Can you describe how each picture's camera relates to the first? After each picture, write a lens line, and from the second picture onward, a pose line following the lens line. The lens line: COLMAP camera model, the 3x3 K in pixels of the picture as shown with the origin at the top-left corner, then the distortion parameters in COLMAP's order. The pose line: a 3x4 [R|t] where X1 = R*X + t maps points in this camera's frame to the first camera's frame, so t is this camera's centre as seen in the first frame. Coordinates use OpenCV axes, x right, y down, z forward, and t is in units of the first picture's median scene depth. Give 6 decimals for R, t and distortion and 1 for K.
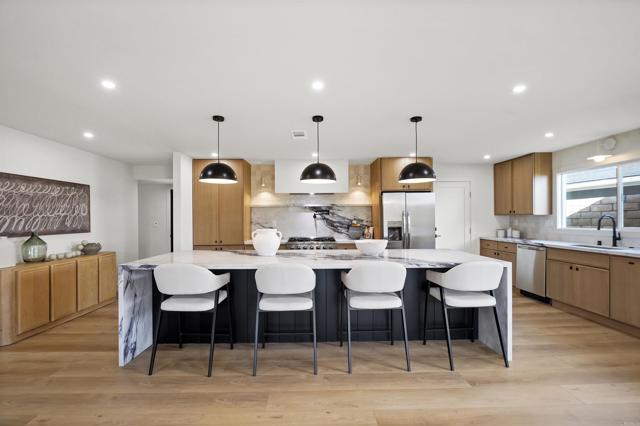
lens RADIAL K [[289.3, 0, 318.1], [0, 289.3, 217.1], [0, 0, 1]] dist [-0.008452, 0.000798]
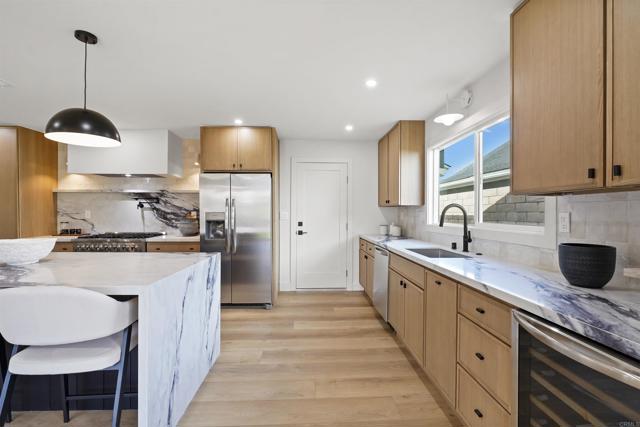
lens RADIAL K [[289.3, 0, 320.3], [0, 289.3, 213.3], [0, 0, 1]] dist [-0.008452, 0.000798]
pose [[0.999714, 0.010881, 0.021275, 0.551053], [-0.010955, 0.999934, 0.003358, 0.012865], [-0.021237, -0.003590, 0.999768, 0.273839]]
